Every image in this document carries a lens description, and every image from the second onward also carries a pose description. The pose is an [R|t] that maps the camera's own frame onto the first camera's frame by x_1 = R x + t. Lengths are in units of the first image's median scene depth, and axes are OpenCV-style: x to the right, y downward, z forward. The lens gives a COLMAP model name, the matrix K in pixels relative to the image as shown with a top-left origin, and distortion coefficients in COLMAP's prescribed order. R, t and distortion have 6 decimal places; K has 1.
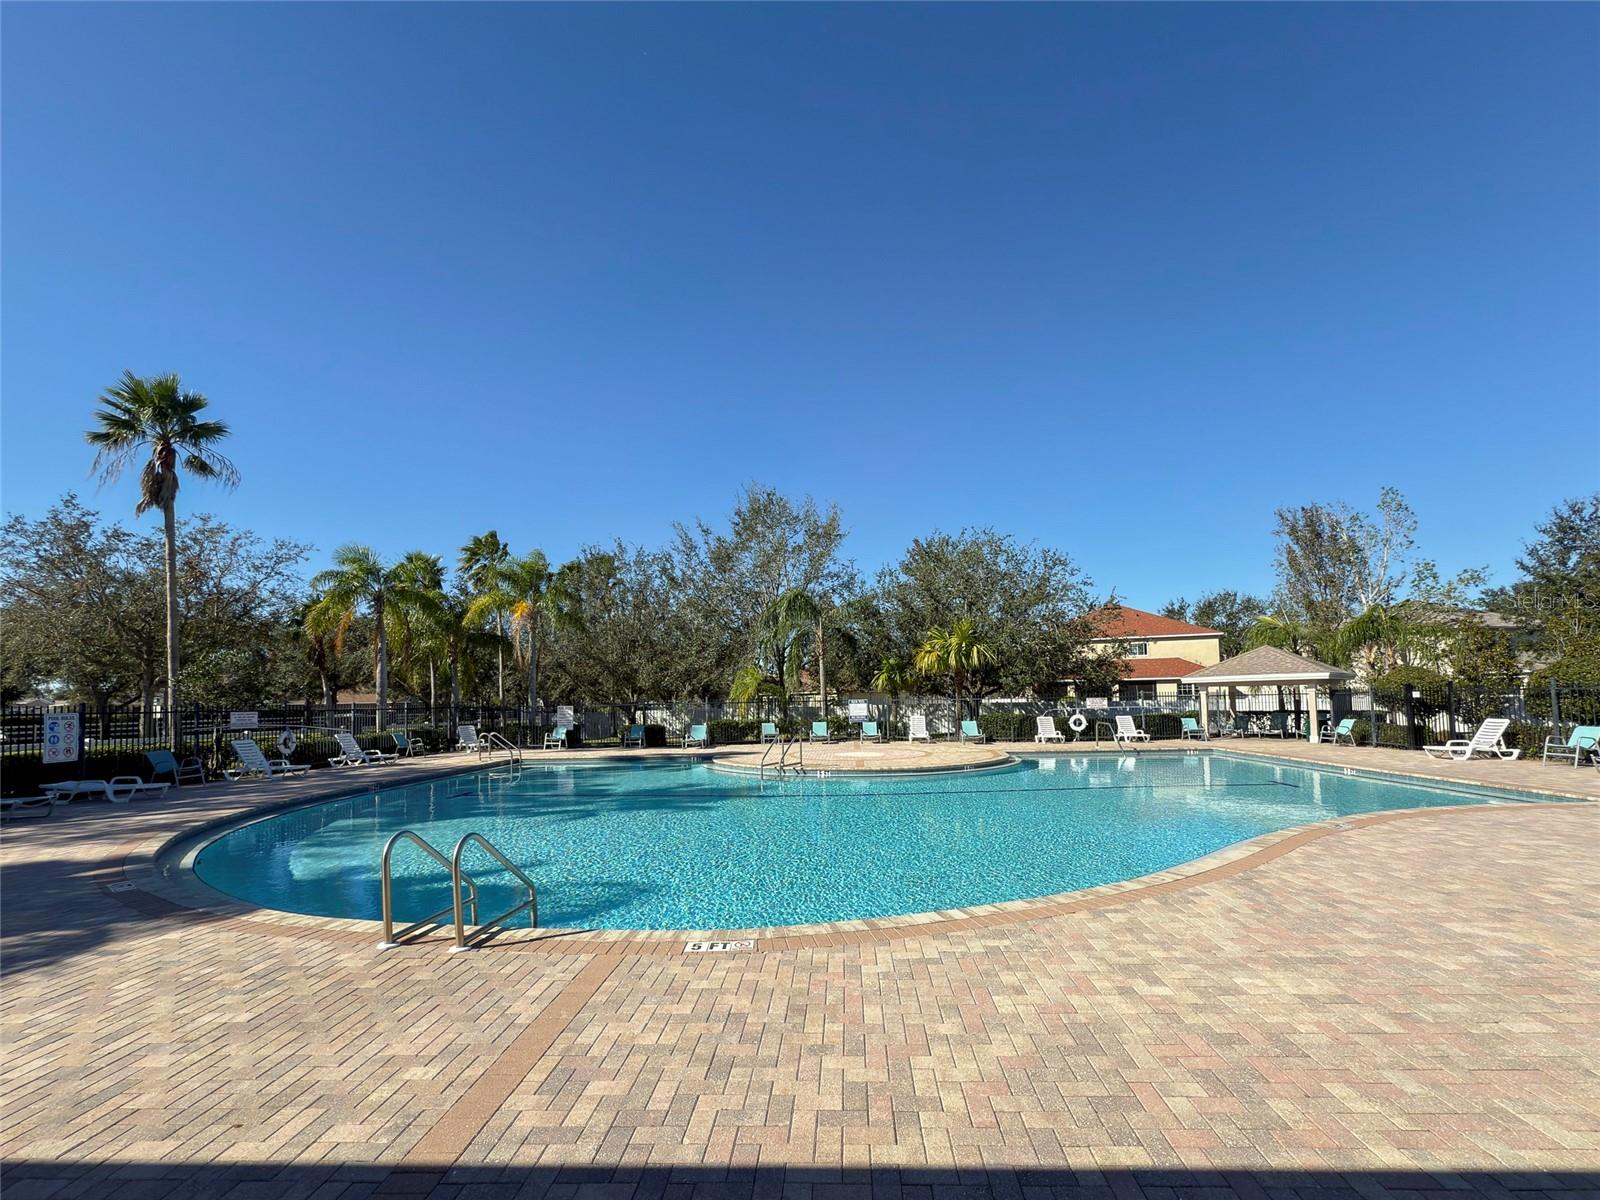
lens RADIAL K [[642.3, 0, 800.0], [0, 642.3, 600.0], [0, 0, 1]] dist [0.000280, -0.000122]
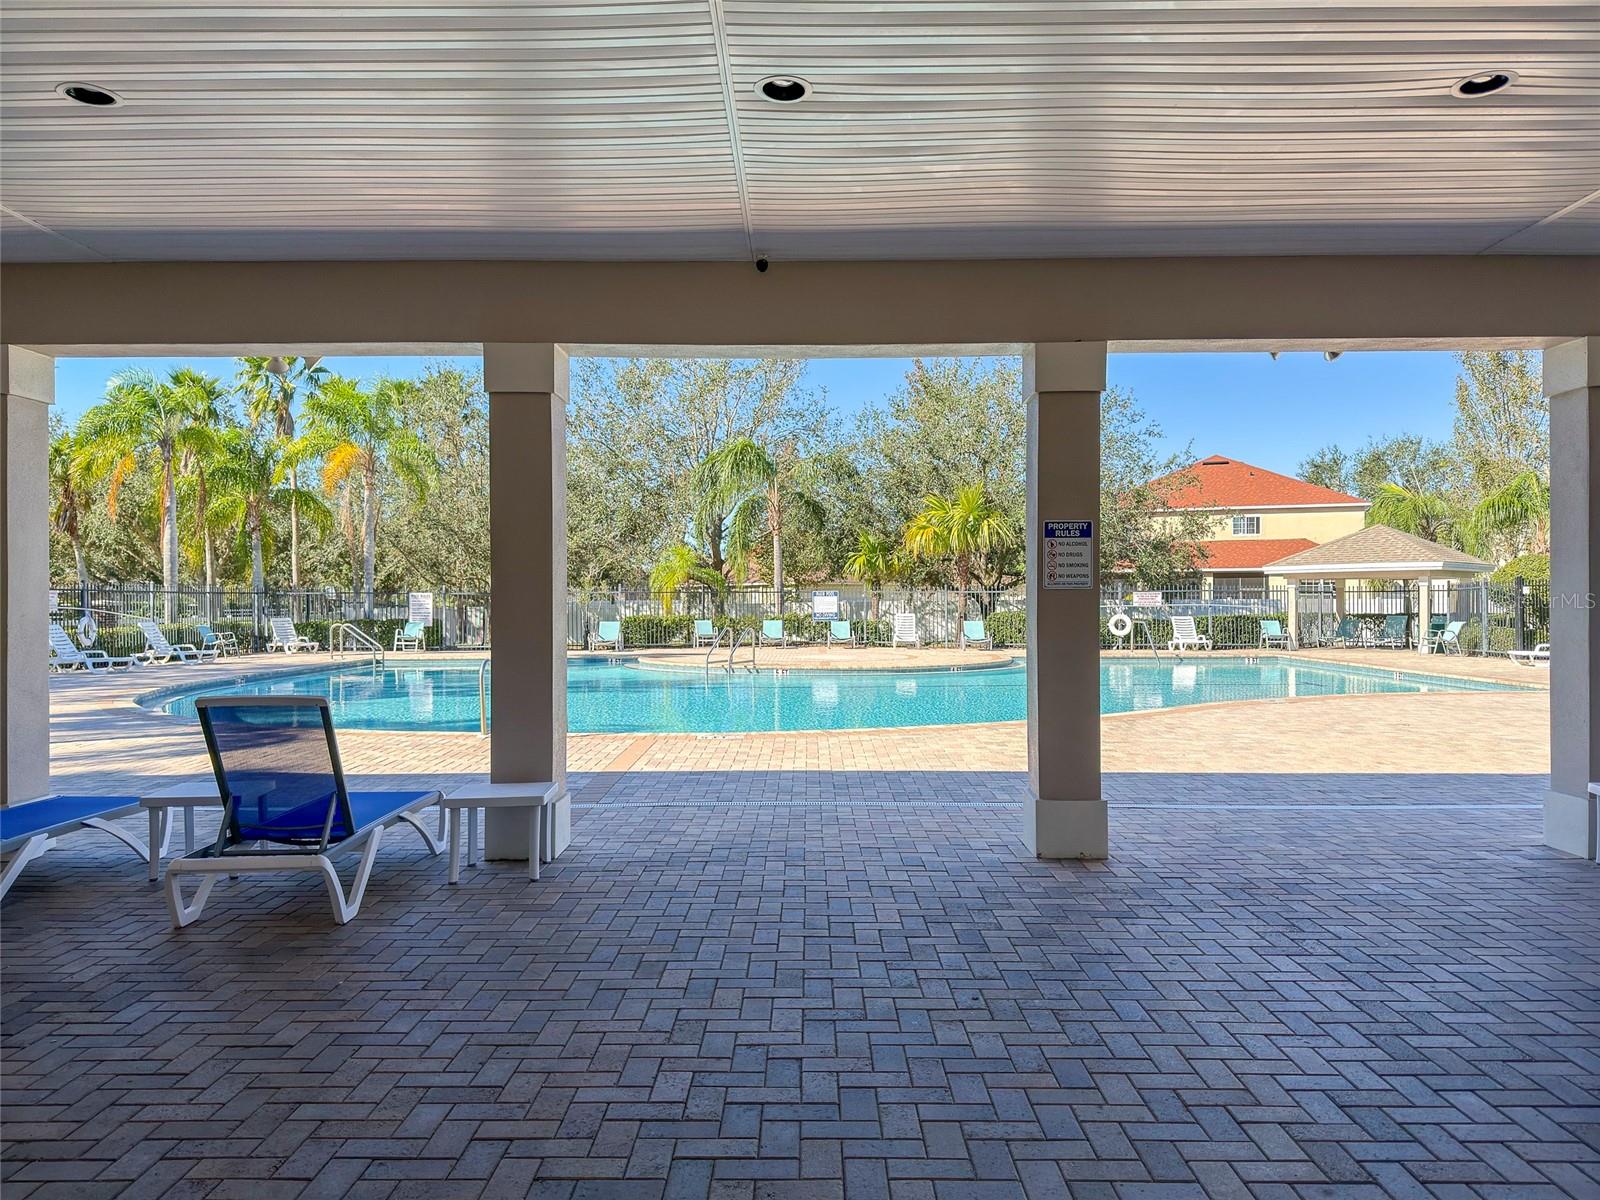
lens RADIAL K [[1128.9, 0, 800.0], [0, 1128.9, 600.0], [0, 0, 1]] dist [0.144748, -0.231979]
pose [[0.997868, 0.011726, 0.064198, -0.021419], [-0.021271, 0.988446, 0.150073, -0.027481], [-0.061697, -0.151119, 0.986588, -0.273656]]
